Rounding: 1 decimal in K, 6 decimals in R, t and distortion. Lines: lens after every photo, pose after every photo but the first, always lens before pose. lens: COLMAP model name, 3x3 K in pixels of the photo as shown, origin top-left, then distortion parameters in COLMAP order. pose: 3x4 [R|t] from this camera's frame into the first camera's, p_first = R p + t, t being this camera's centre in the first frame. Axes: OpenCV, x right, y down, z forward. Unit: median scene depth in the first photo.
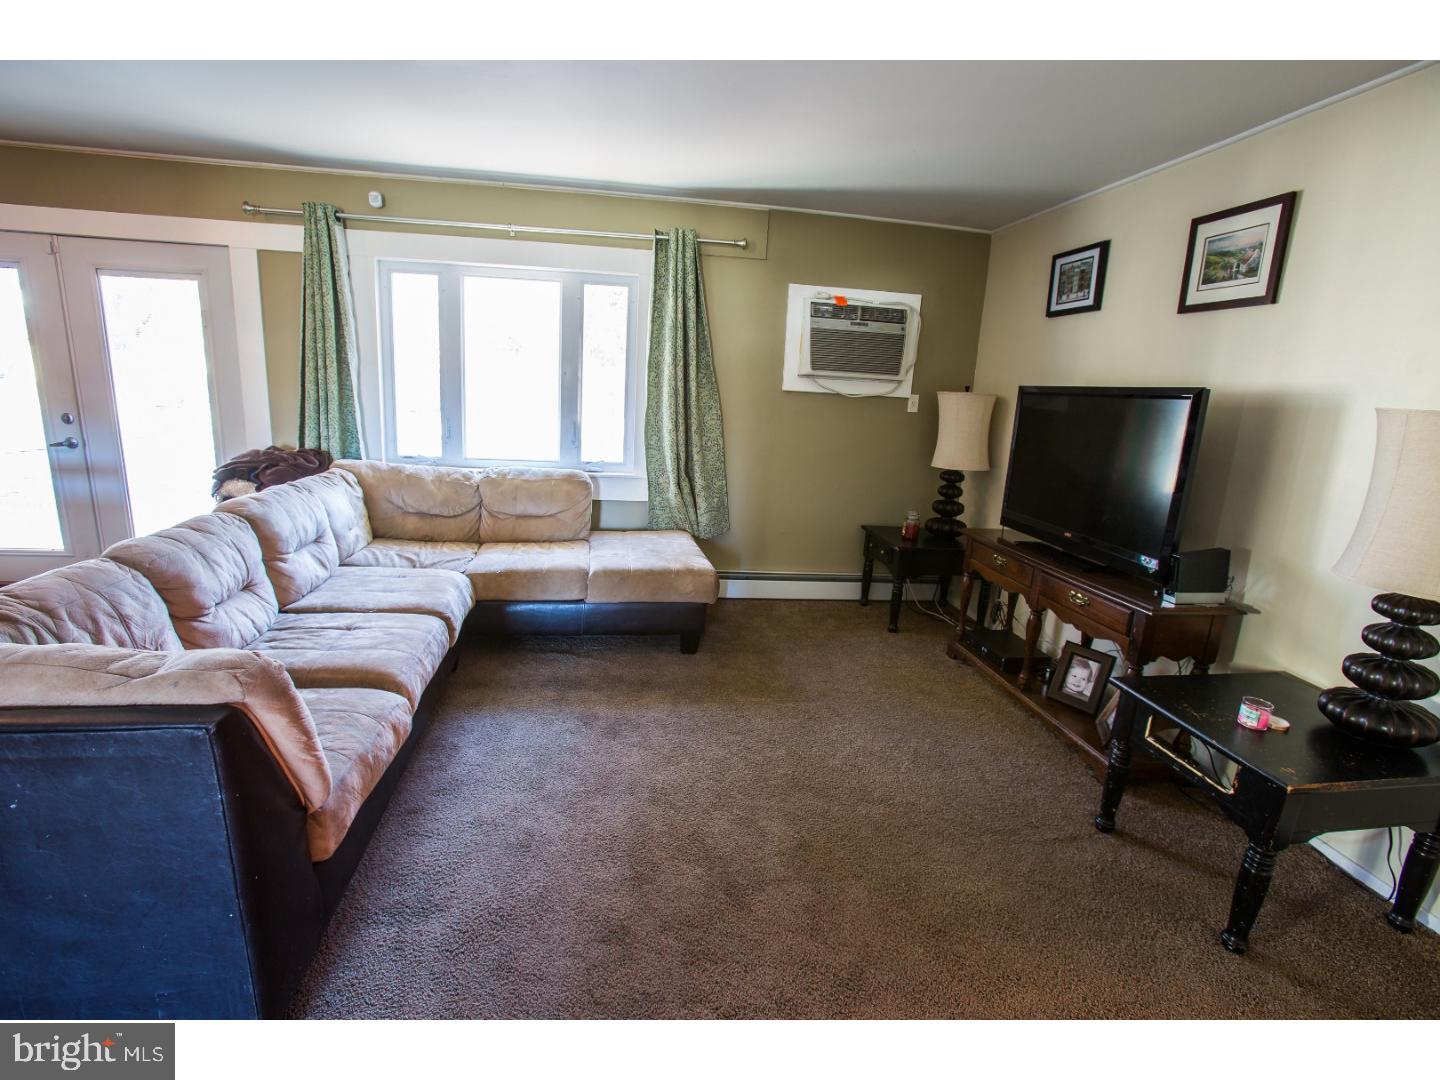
lens RADIAL K [[677.1, 0, 733.4], [0, 677.1, 534.7], [0, 0, 1]] dist [-0.054251, 0.023983]
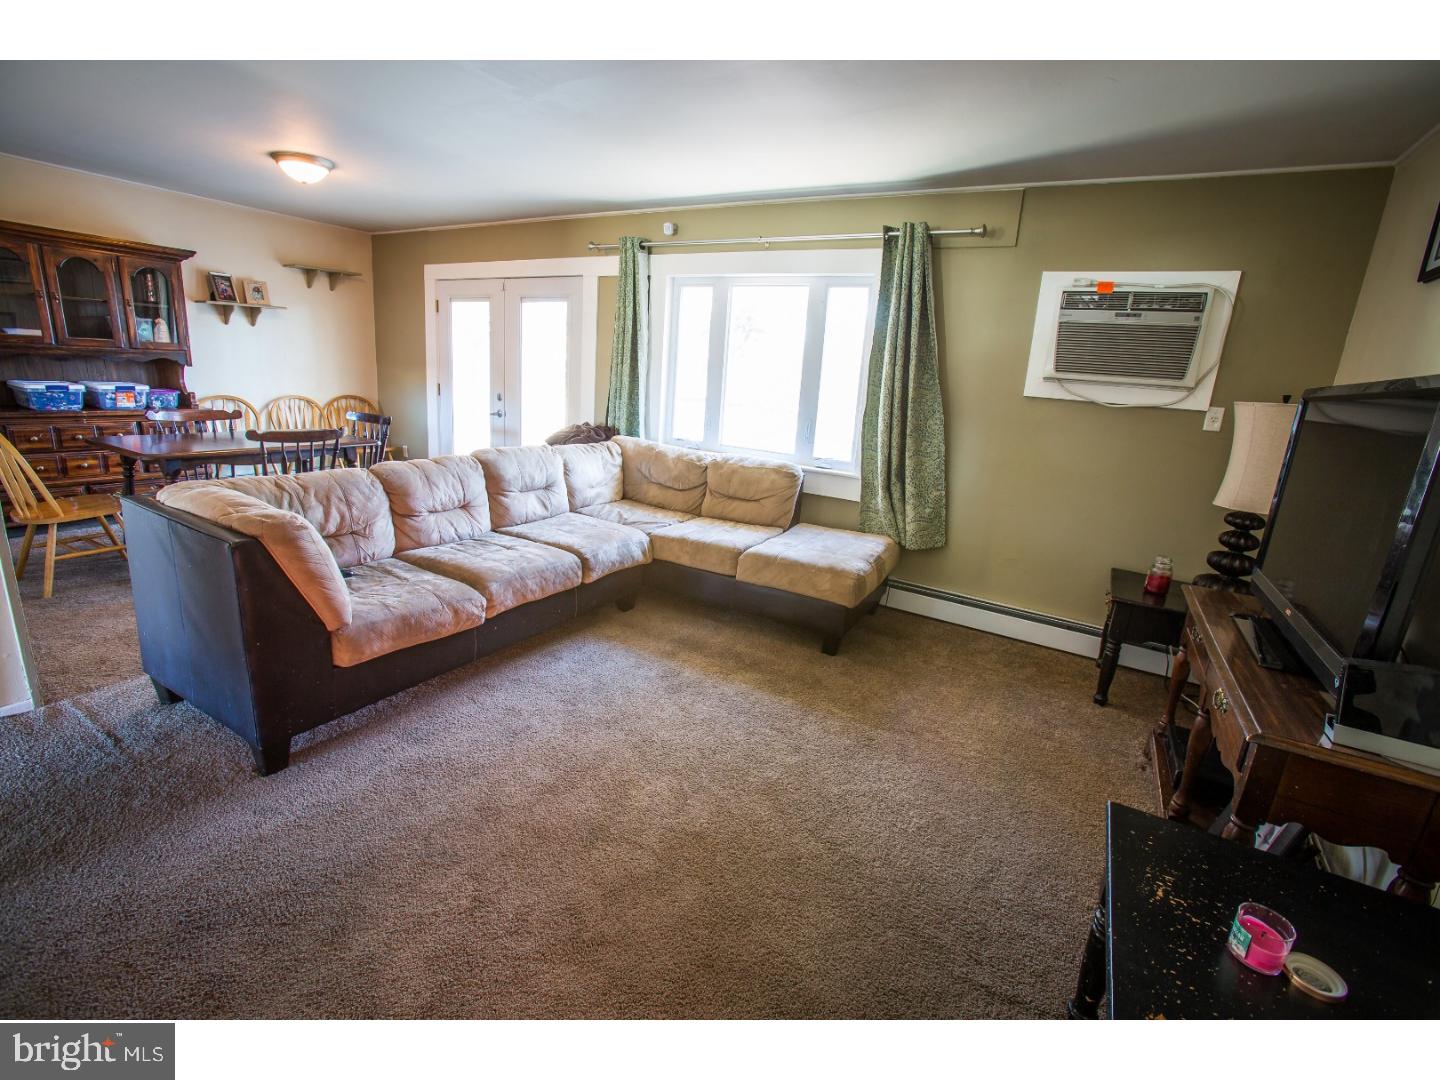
lens RADIAL K [[677.1, 0, 733.4], [0, 677.1, 534.7], [0, 0, 1]] dist [-0.054251, 0.023983]
pose [[0.773136, 0.151374, -0.615911, 0.397433], [-0.166741, 0.985452, 0.032890, -0.004704], [0.611929, 0.077269, 0.787129, 0.129748]]
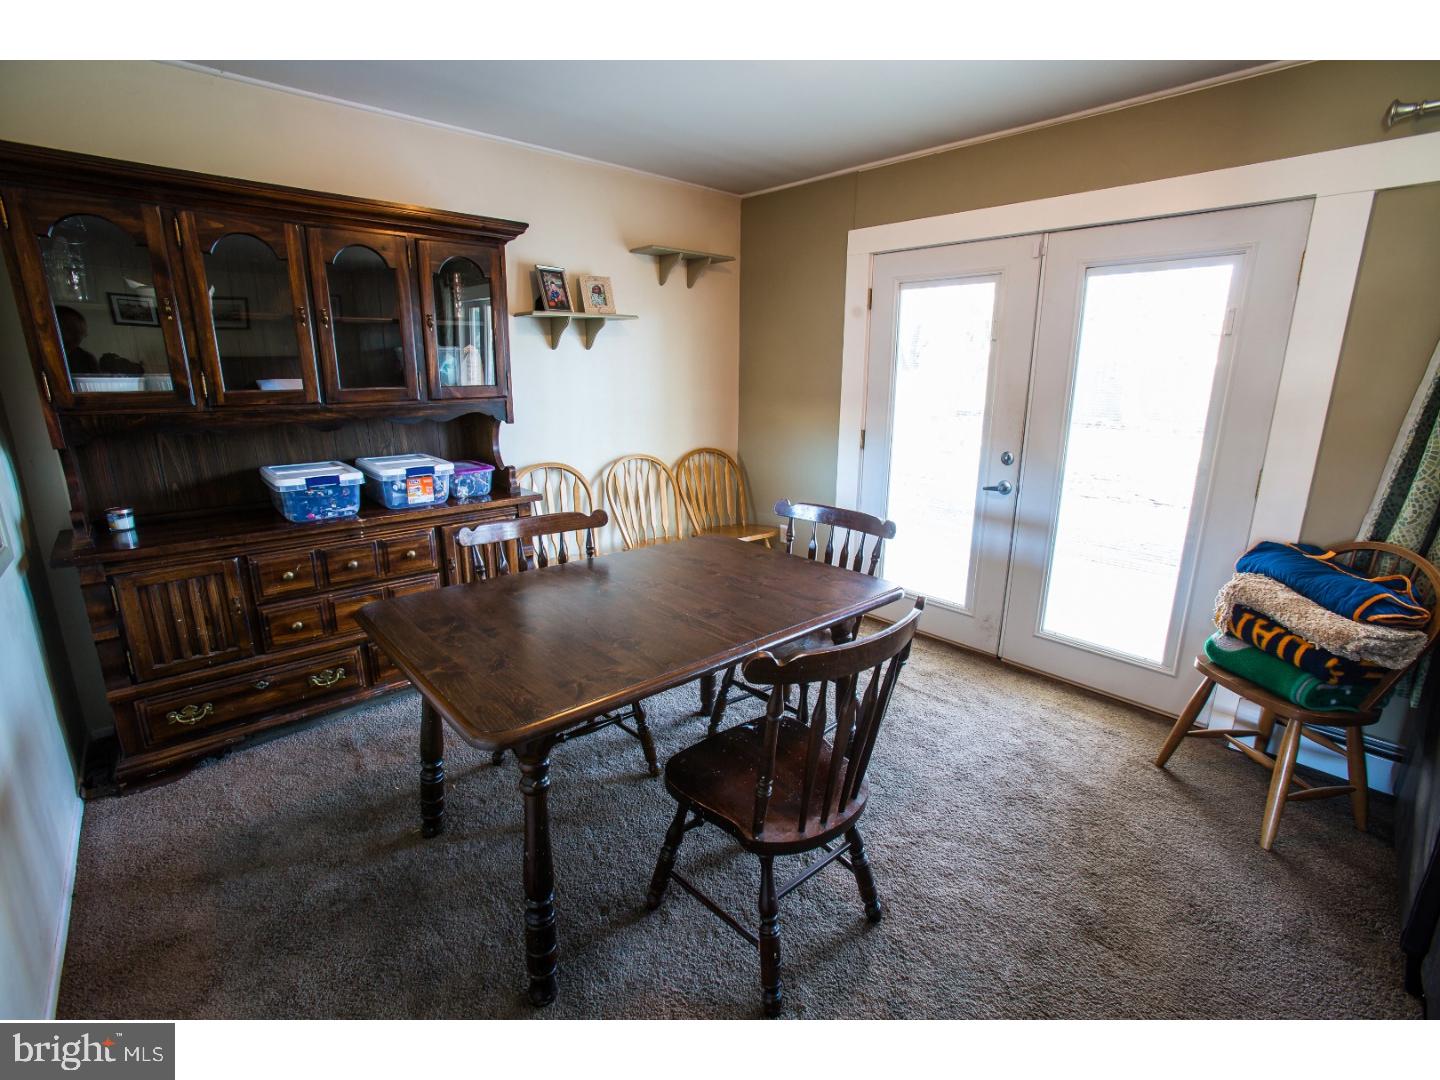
lens RADIAL K [[677.1, 0, 733.4], [0, 677.1, 534.7], [0, 0, 1]] dist [-0.054251, 0.023983]
pose [[0.565238, 0.157311, -0.809789, -0.503397], [-0.167075, 0.983136, 0.074367, -0.086421], [0.807832, 0.093261, 0.581989, 0.240430]]
